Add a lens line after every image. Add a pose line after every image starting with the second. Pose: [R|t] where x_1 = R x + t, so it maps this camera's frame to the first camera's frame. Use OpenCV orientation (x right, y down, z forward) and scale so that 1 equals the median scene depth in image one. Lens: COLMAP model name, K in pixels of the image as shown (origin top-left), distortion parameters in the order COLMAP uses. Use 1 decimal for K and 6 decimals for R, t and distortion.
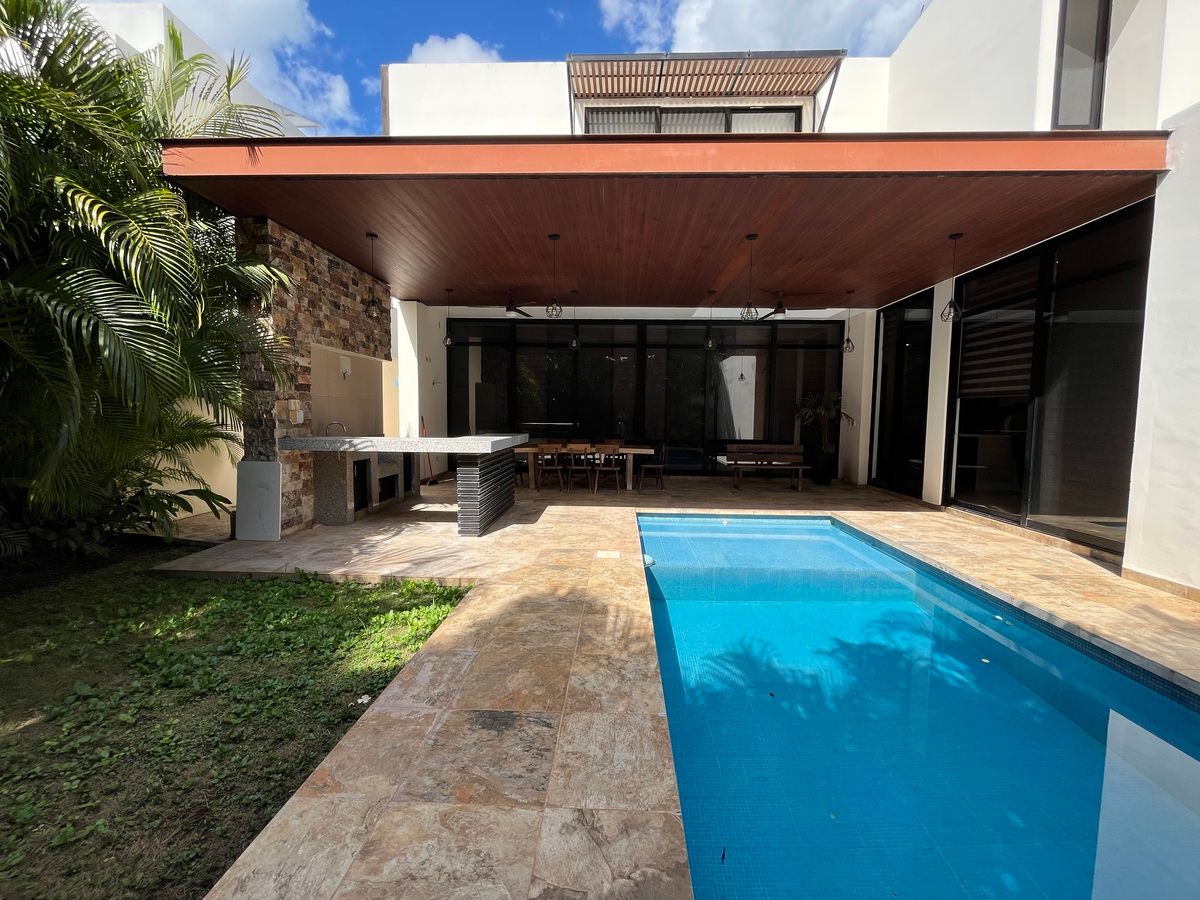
lens RADIAL K [[488.3, 0, 601.7], [0, 488.3, 448.2], [0, 0, 1]] dist [-0.000062, -0.000806]
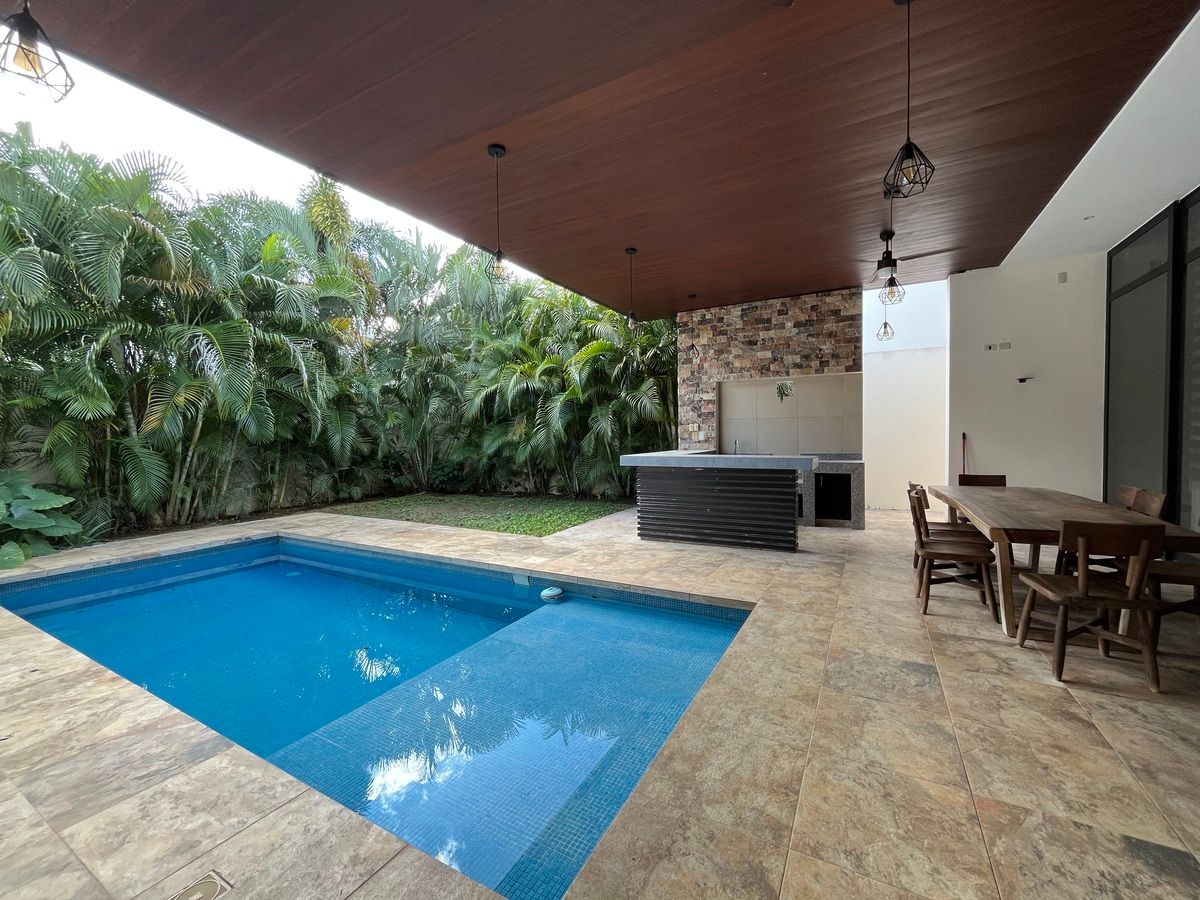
lens RADIAL K [[488.3, 0, 600.2], [0, 488.3, 450.0], [0, 0, 1]] dist [-0.000062, -0.000806]
pose [[-0.453766, 0.021378, -0.890865, 0.756196], [-0.052660, 0.997322, 0.050755, -0.076314], [0.889564, 0.069944, -0.451425, 1.321661]]
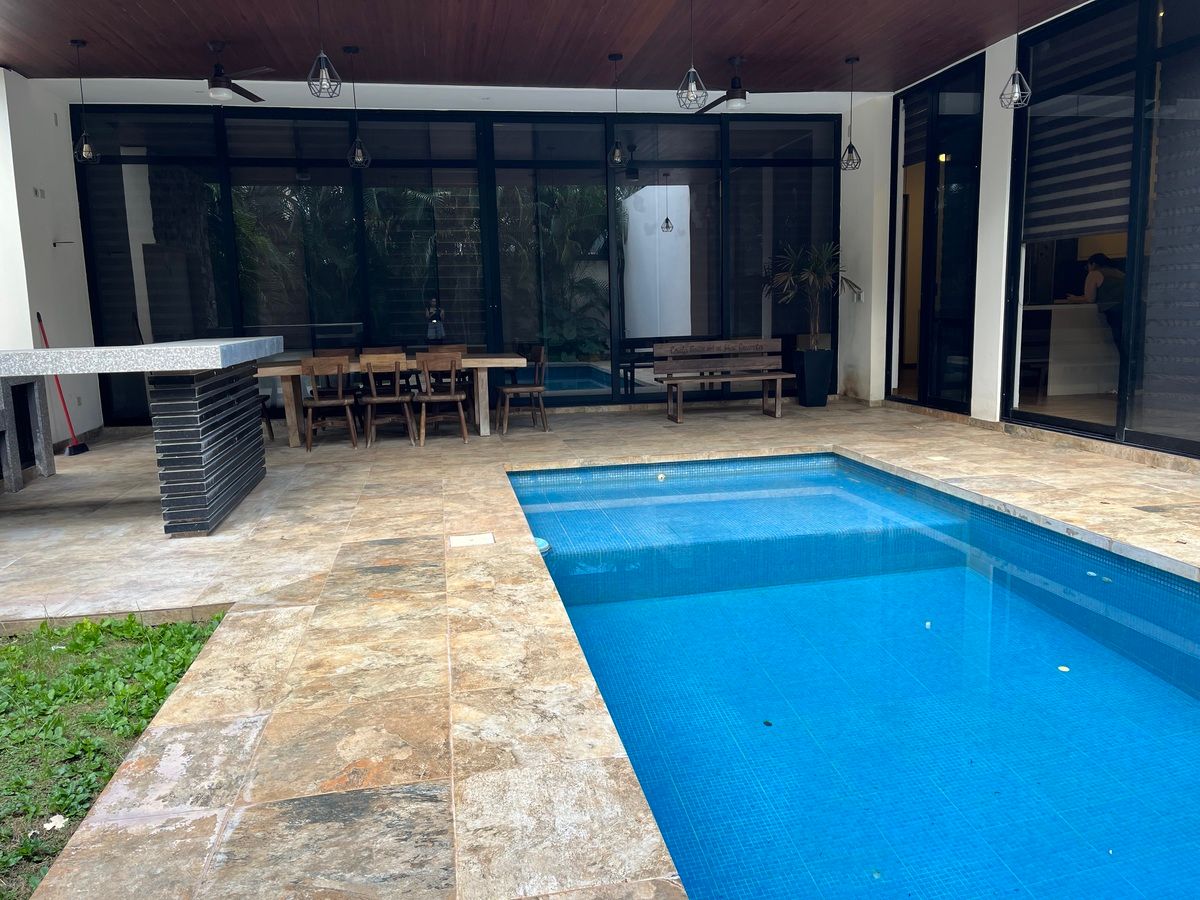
lens RADIAL K [[916.4, 0, 605.8], [0, 916.4, 452.1], [0, 0, 1]] dist [0.057878, -0.056234]
pose [[0.974572, -0.072656, 0.211967, -0.042777], [0.054570, 0.994448, 0.089969, 0.028080], [-0.217327, -0.076115, 0.973127, -0.029438]]
